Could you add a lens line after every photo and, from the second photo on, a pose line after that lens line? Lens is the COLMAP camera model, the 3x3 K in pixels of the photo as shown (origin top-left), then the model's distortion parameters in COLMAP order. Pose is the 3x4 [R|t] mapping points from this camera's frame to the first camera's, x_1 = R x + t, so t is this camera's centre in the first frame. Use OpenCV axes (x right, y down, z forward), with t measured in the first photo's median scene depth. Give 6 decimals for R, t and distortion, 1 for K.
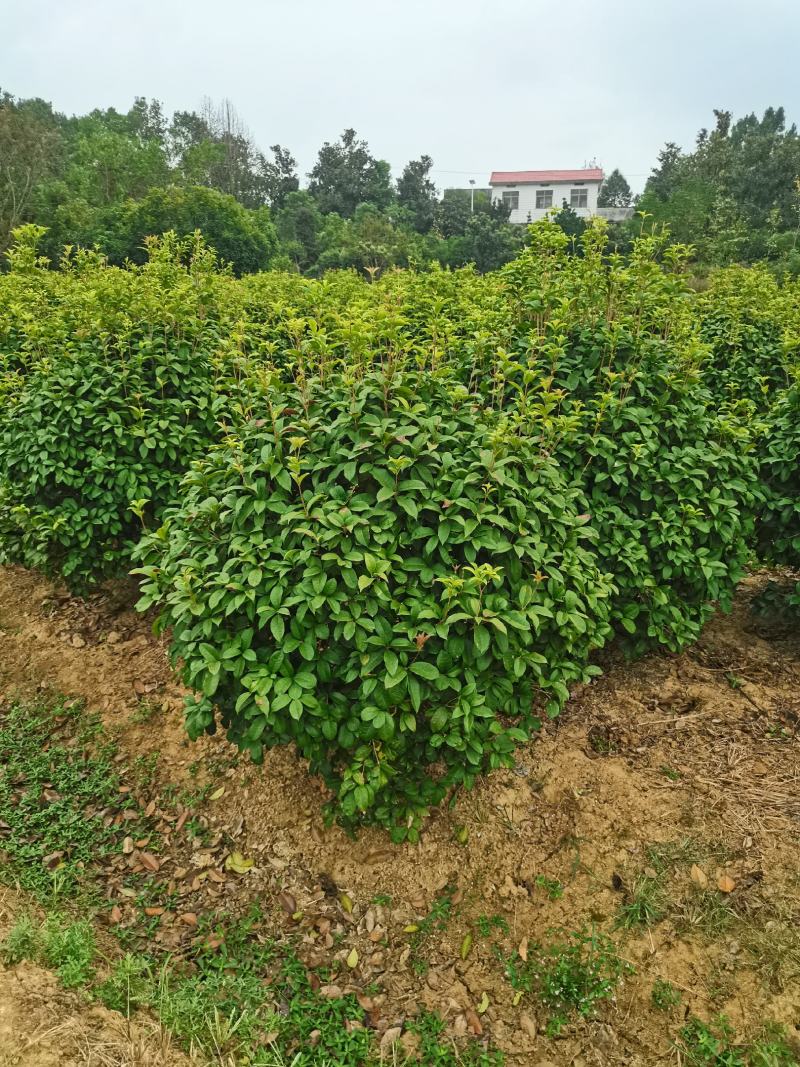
lens RADIAL K [[807.7, 0, 395.2], [0, 807.7, 531.8], [0, 0, 1]] dist [0.055737, -0.056825]
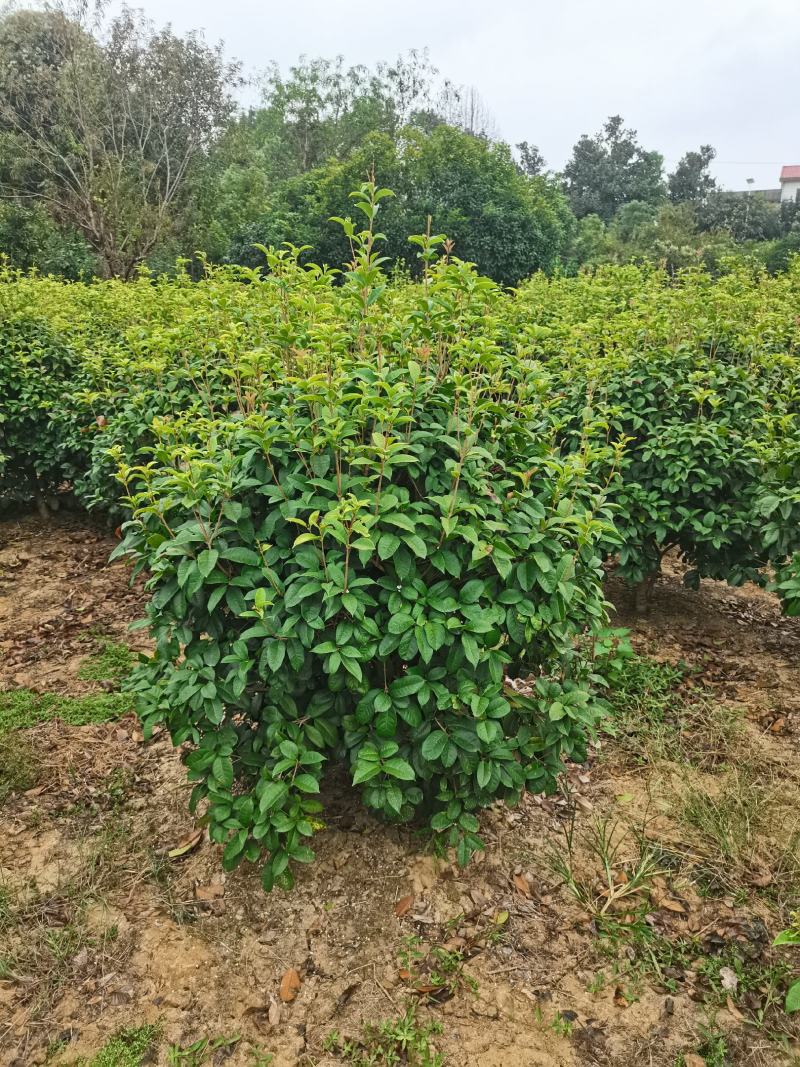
lens RADIAL K [[807.7, 0, 389.8], [0, 807.7, 533.1], [0, 0, 1]] dist [0.055737, -0.056825]
pose [[0.965955, 0.069740, -0.249132, -0.041116], [-0.075018, 0.997113, -0.011741, -0.046448], [0.247594, 0.030030, 0.968398, 0.155951]]
